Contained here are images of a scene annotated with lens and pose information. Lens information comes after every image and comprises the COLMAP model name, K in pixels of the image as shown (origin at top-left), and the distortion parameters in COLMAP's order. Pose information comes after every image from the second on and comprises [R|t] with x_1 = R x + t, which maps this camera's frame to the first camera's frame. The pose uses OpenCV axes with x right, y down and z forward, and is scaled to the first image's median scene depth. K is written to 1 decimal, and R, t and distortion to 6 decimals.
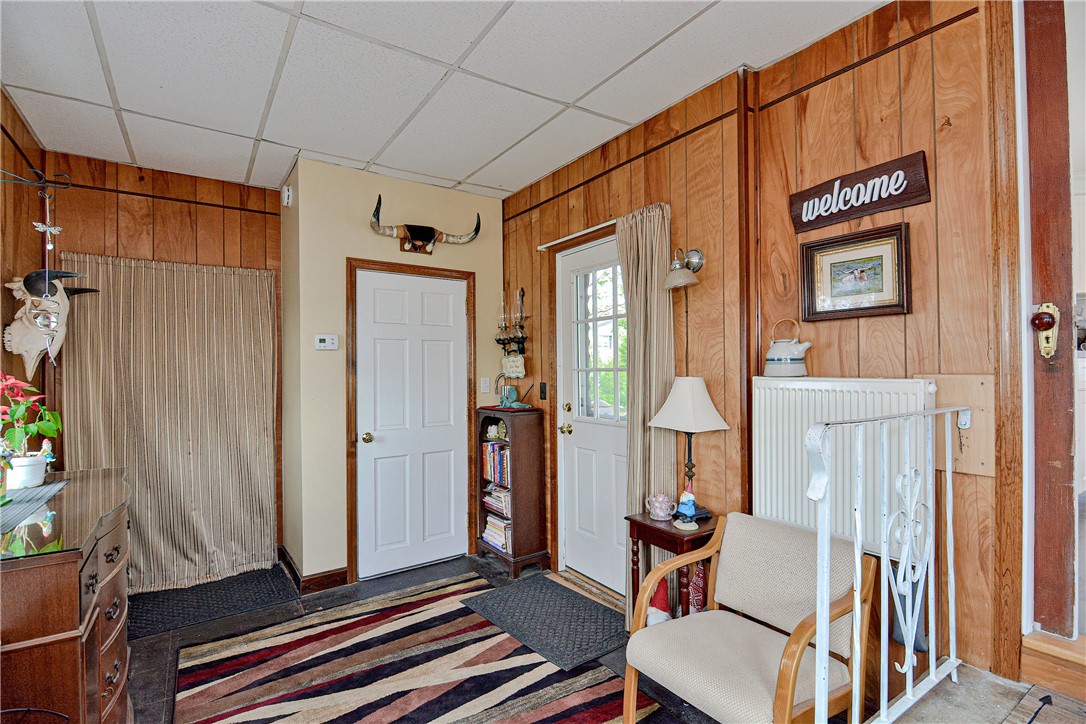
lens RADIAL K [[524.5, 0, 540.4], [0, 524.5, 365.1], [0, 0, 1]] dist [0.002107, -0.008091]
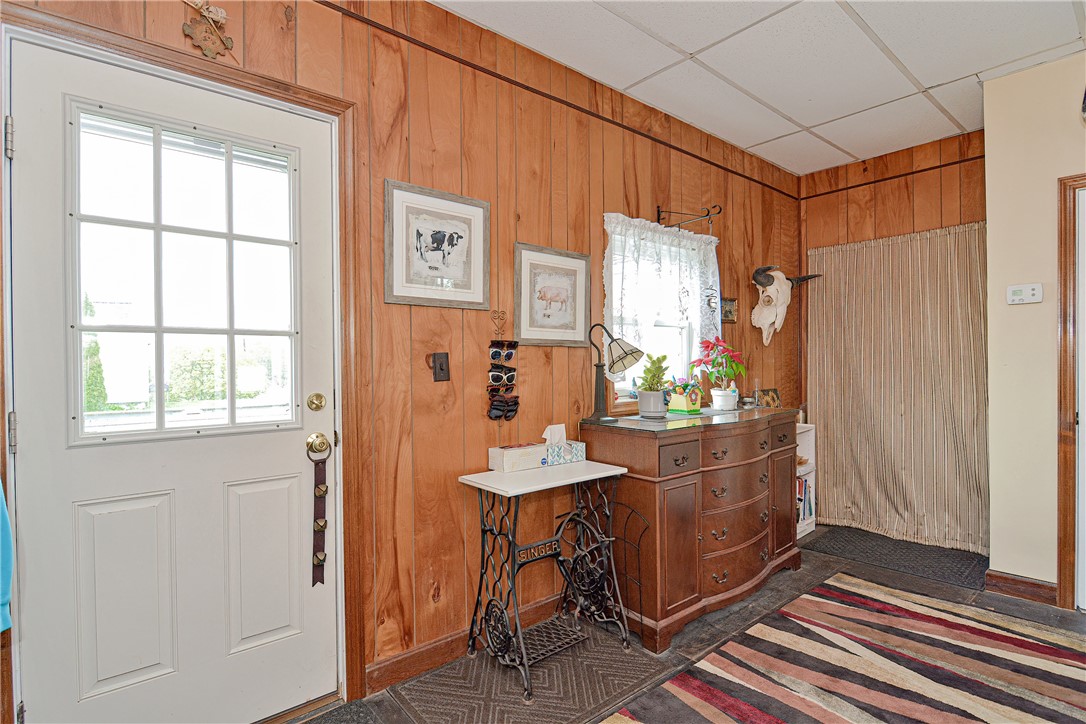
lens RADIAL K [[524.5, 0, 541.0], [0, 524.5, 365.3], [0, 0, 1]] dist [0.002107, -0.008091]
pose [[0.092614, 0.013041, -0.995617, 0.347504], [0.019559, 0.999697, 0.014914, 0.042343], [0.995510, -0.020855, 0.092331, 0.201888]]
